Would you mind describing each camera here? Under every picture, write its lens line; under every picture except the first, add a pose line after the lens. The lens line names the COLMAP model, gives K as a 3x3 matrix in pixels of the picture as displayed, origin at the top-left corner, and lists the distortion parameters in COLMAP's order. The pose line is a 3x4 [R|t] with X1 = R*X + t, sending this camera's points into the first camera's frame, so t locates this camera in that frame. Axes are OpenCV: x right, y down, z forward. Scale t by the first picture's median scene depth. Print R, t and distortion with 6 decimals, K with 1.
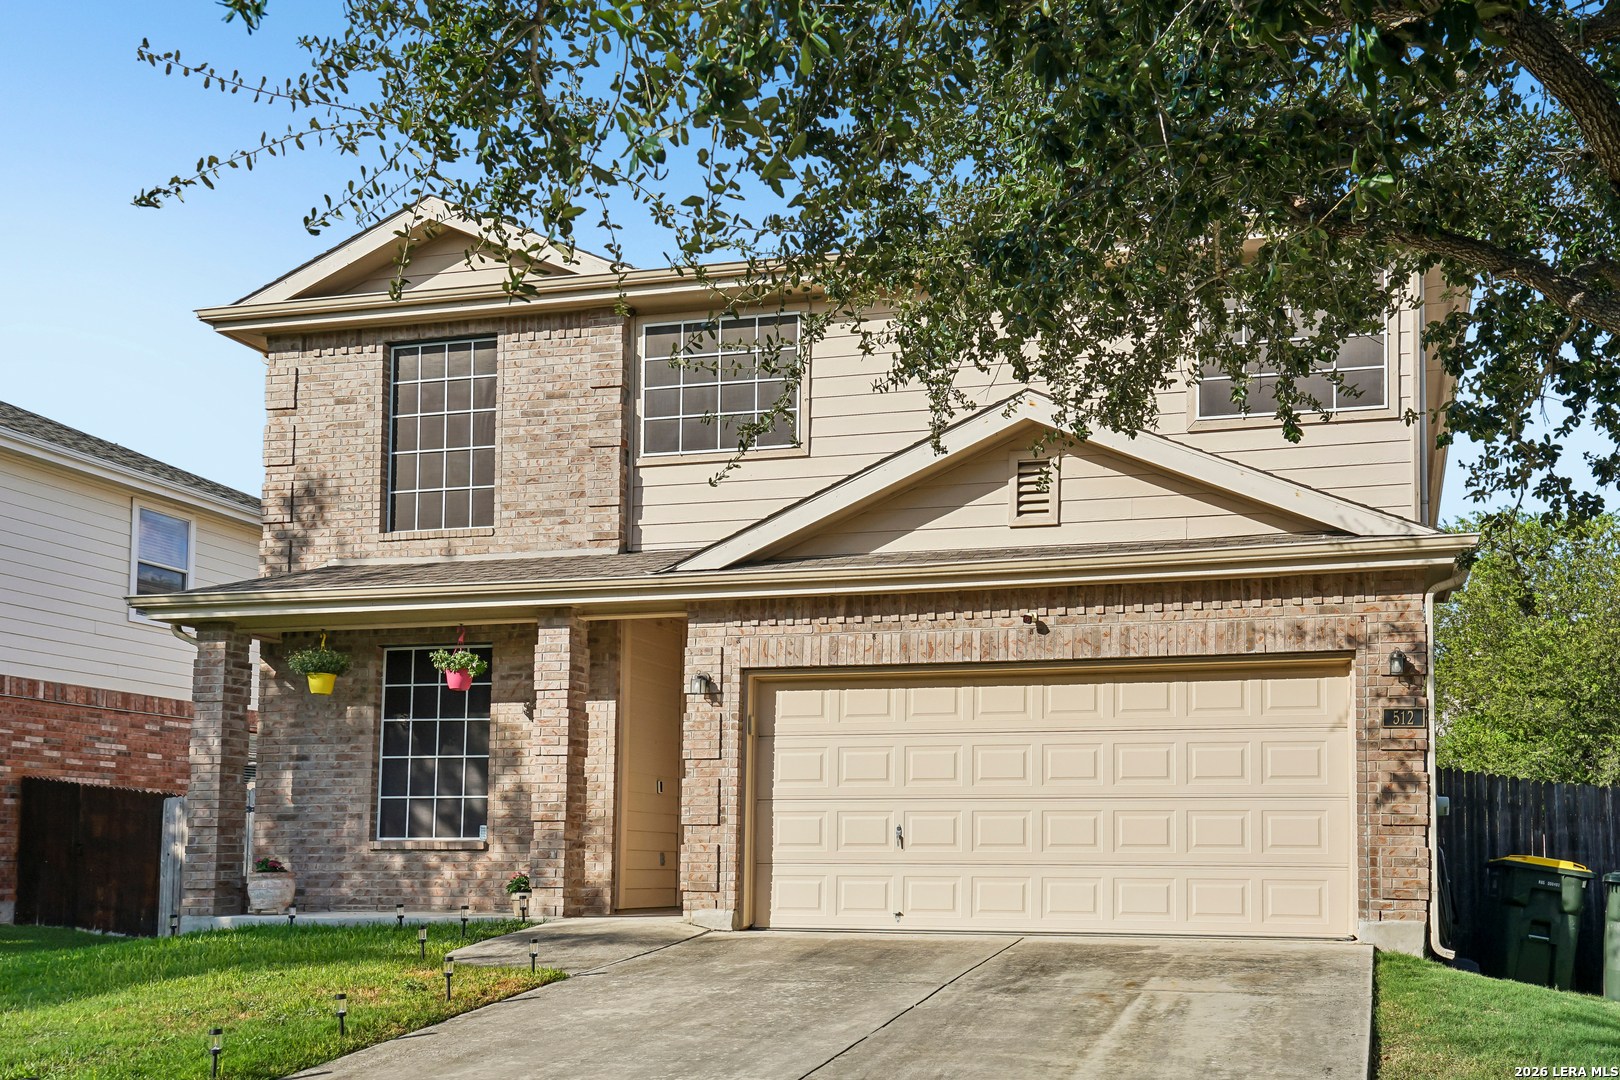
lens RADIAL K [[1662.4, 0, 1008.2], [0, 1662.4, 753.6], [0, 0, 1]] dist [0.042953, -0.002346]
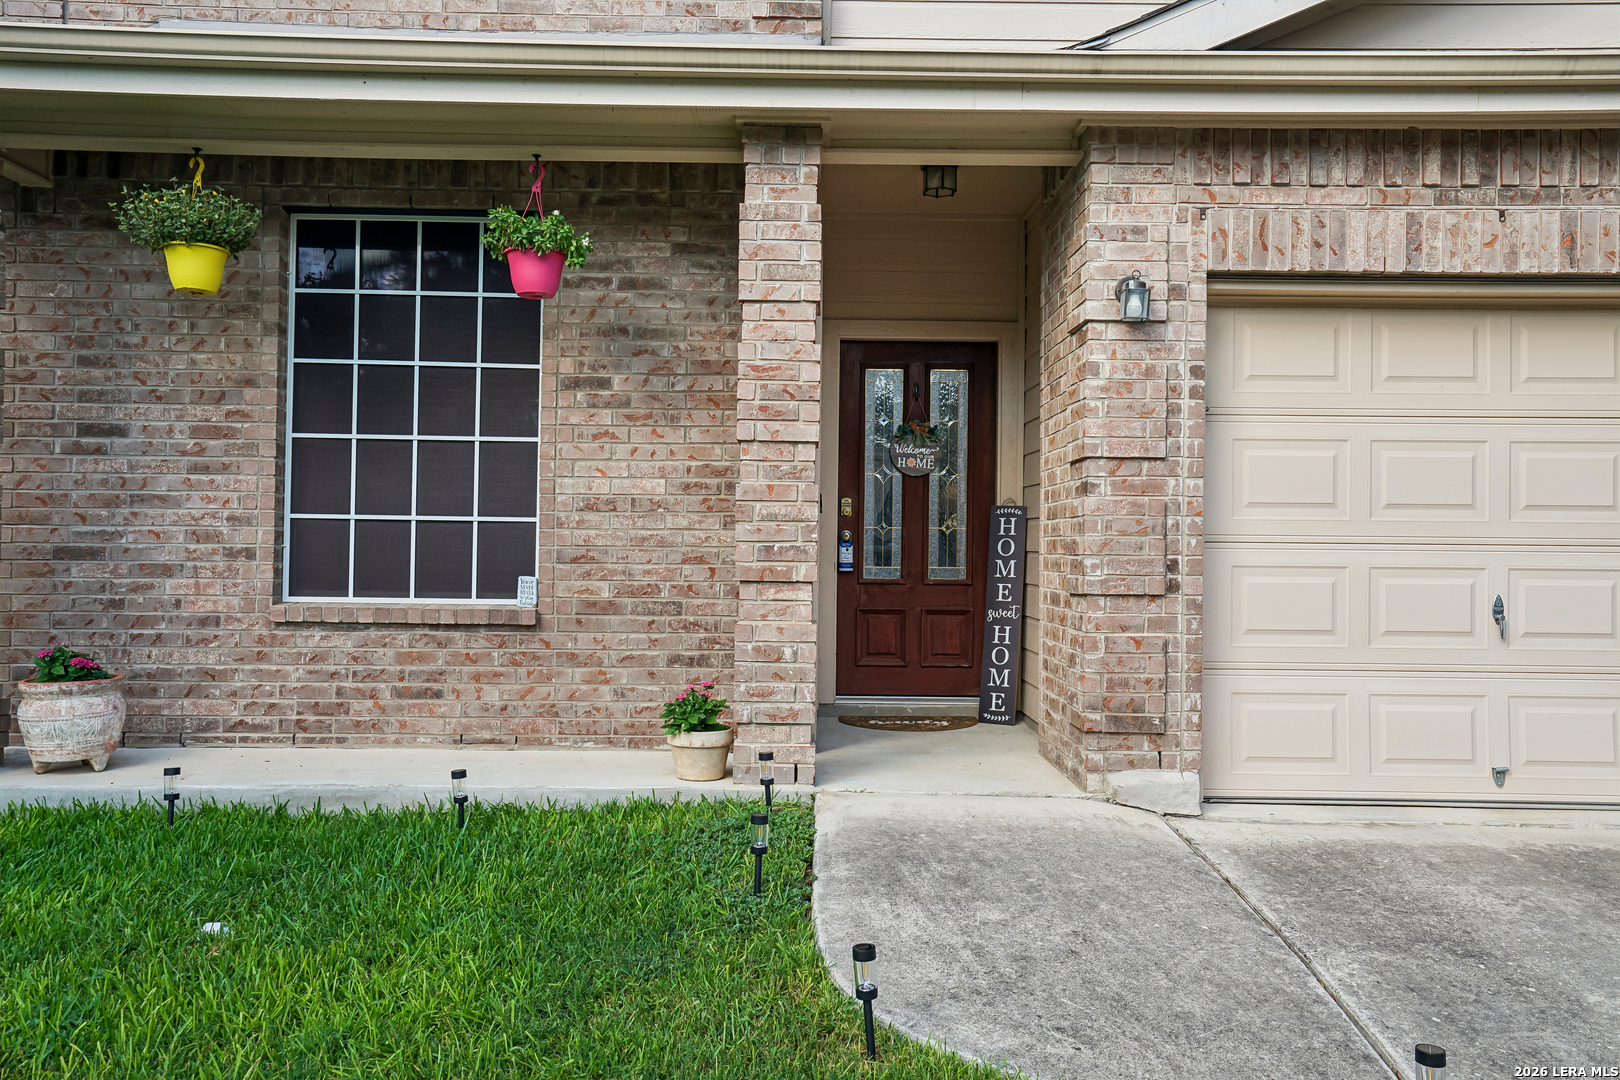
lens RADIAL K [[1341.4, 0, 810.0], [0, 1341.4, 540.0], [0, 0, 1]] dist [0.027017, 0.012209]
pose [[0.965450, 0.009620, 0.260409, -0.345214], [-0.026364, 0.997797, 0.060884, 0.005199], [-0.259250, -0.065646, 0.963577, 0.599339]]
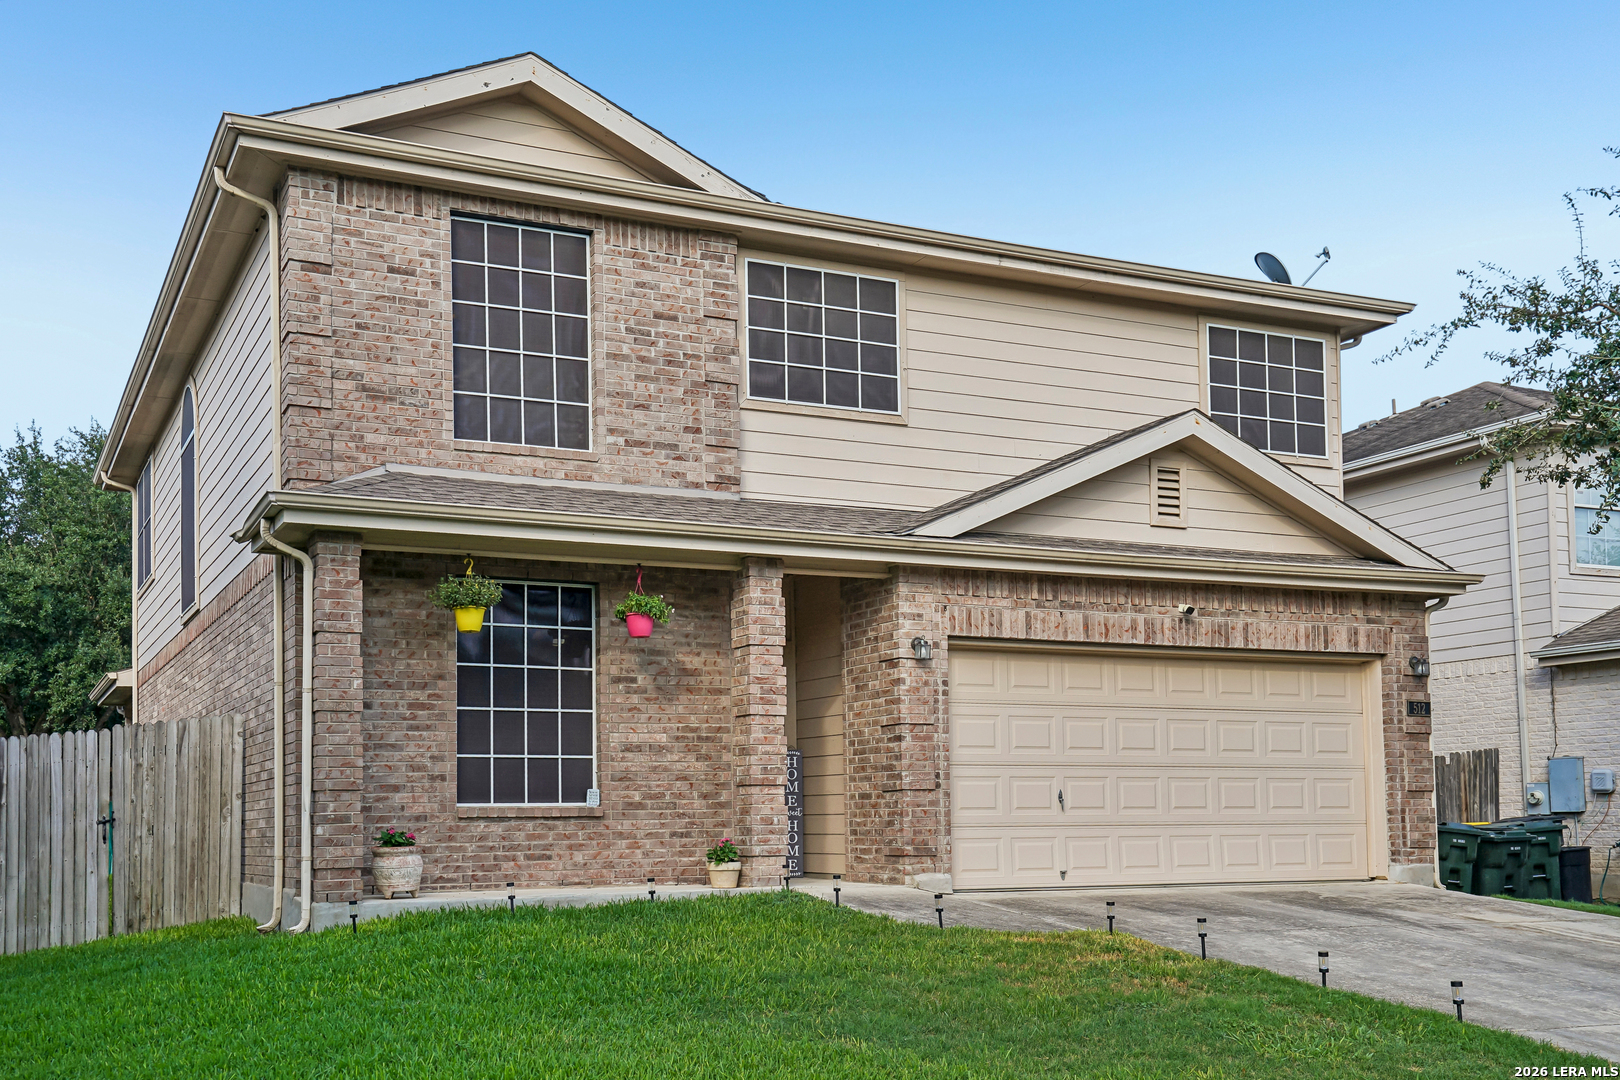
lens RADIAL K [[1840.0, 0, 804.7], [0, 1840.0, 724.8], [0, 0, 1]] dist [0.078270, -0.015835]
pose [[0.741661, 0.024446, 0.670330, -0.906281], [-0.030861, 0.999521, -0.002306, 0.007876], [-0.670065, -0.018976, 0.742060, 0.204523]]
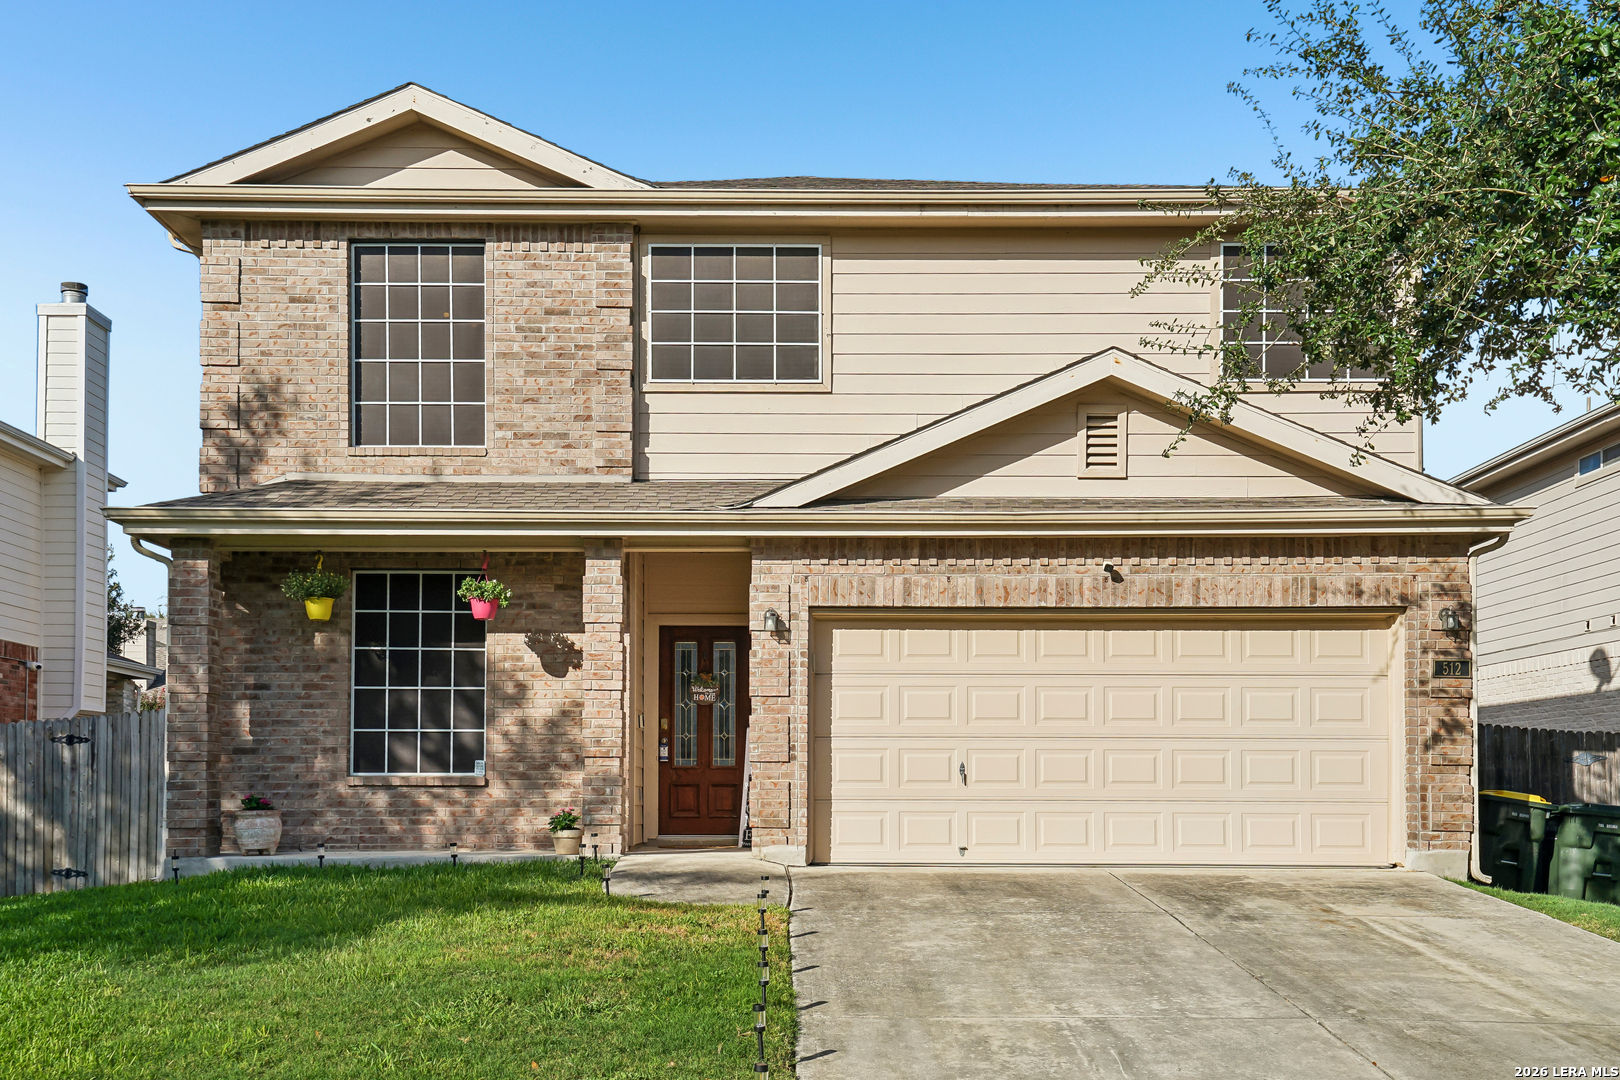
lens RADIAL K [[1801.2, 0, 814.1], [0, 1801.2, 756.0], [0, 0, 1]] dist [0.054028, 0.010662]
pose [[0.964955, 0.003137, 0.262396, -0.409816], [-0.015216, 0.998915, 0.044013, -0.008318], [-0.261973, -0.046463, 0.963956, -0.050688]]
